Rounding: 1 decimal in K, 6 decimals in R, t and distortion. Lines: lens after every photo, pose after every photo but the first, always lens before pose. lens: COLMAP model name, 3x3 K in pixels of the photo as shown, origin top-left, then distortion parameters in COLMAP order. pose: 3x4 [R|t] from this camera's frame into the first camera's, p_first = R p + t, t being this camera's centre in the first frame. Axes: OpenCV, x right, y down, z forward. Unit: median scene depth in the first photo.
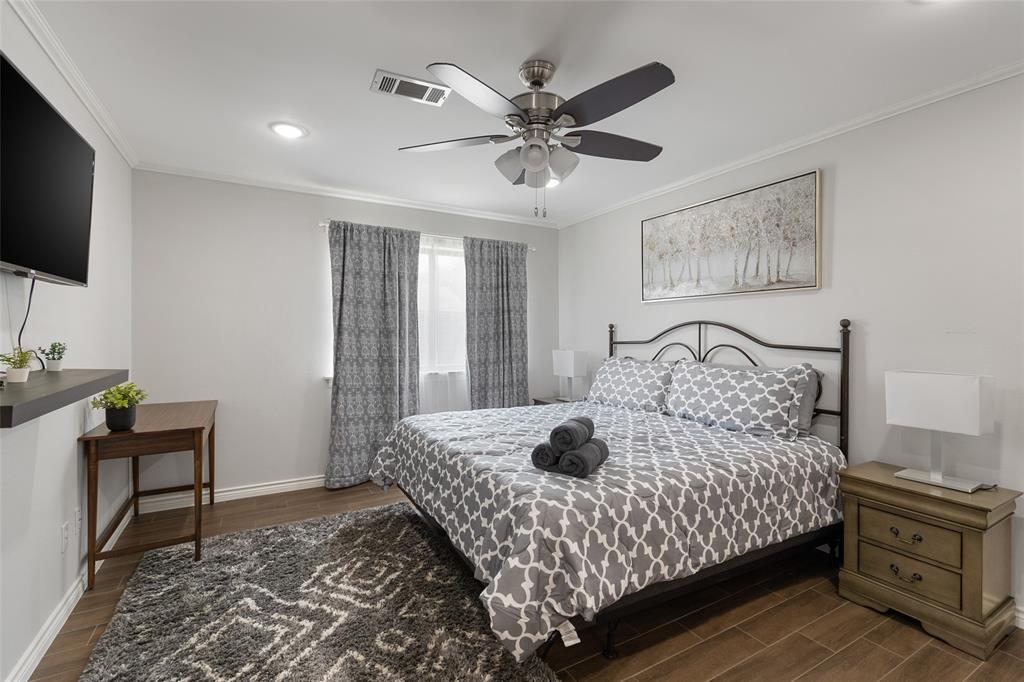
lens RADIAL K [[483.7, 0, 500.2], [0, 483.7, 338.3], [0, 0, 1]] dist [0.002820, -0.000121]
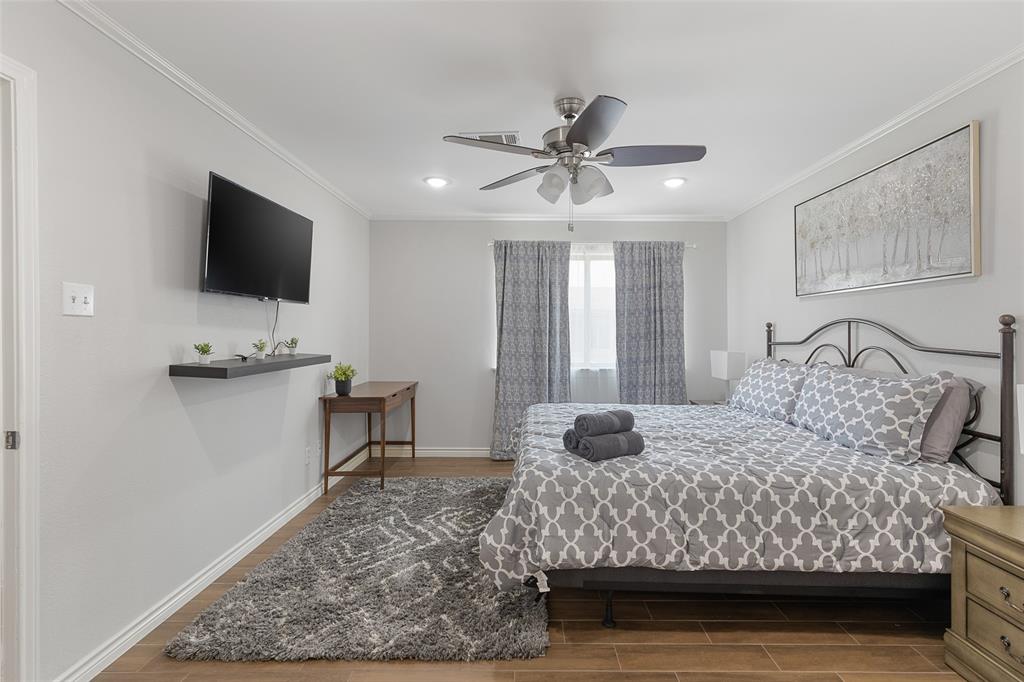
lens RADIAL K [[483.7, 0, 500.2], [0, 483.7, 338.3], [0, 0, 1]] dist [0.002820, -0.000121]
pose [[0.855066, 0.007540, -0.518465, 0.416199], [-0.007115, 0.999971, 0.002807, 0.000702], [0.518471, 0.001288, 0.855094, -0.052919]]
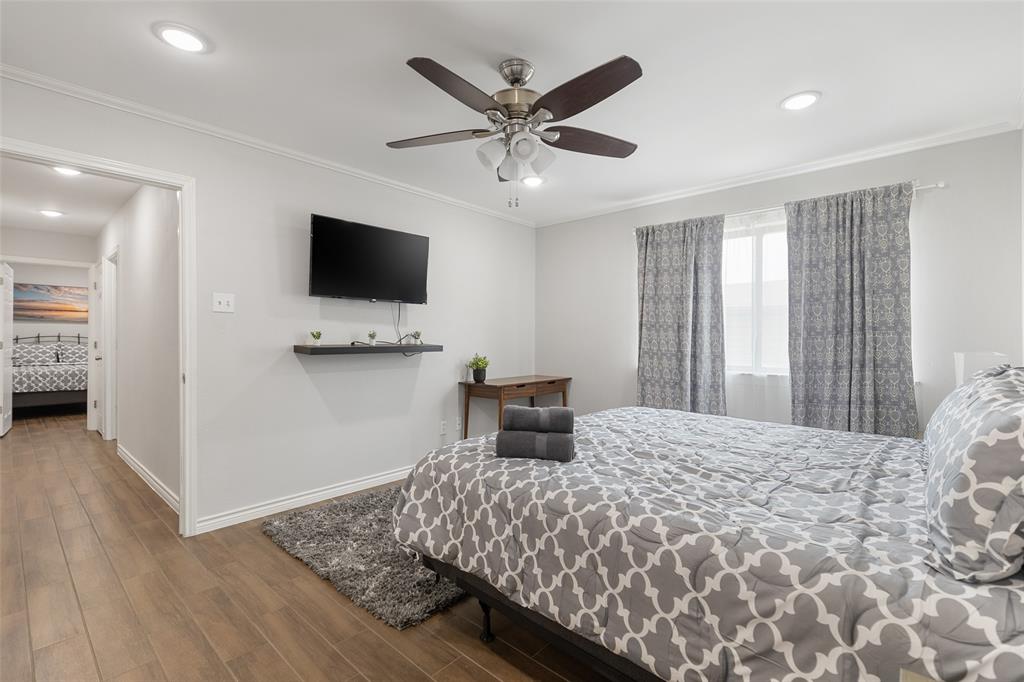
lens RADIAL K [[453.1, 0, 485.4], [0, 453.1, 346.0], [0, 0, 1]] dist [0.002939, 0.000223]
pose [[0.279389, 0.016089, -0.960043, 0.791794], [-0.017296, 0.999782, 0.011722, 0.032731], [0.960022, 0.013330, 0.279607, 0.520286]]
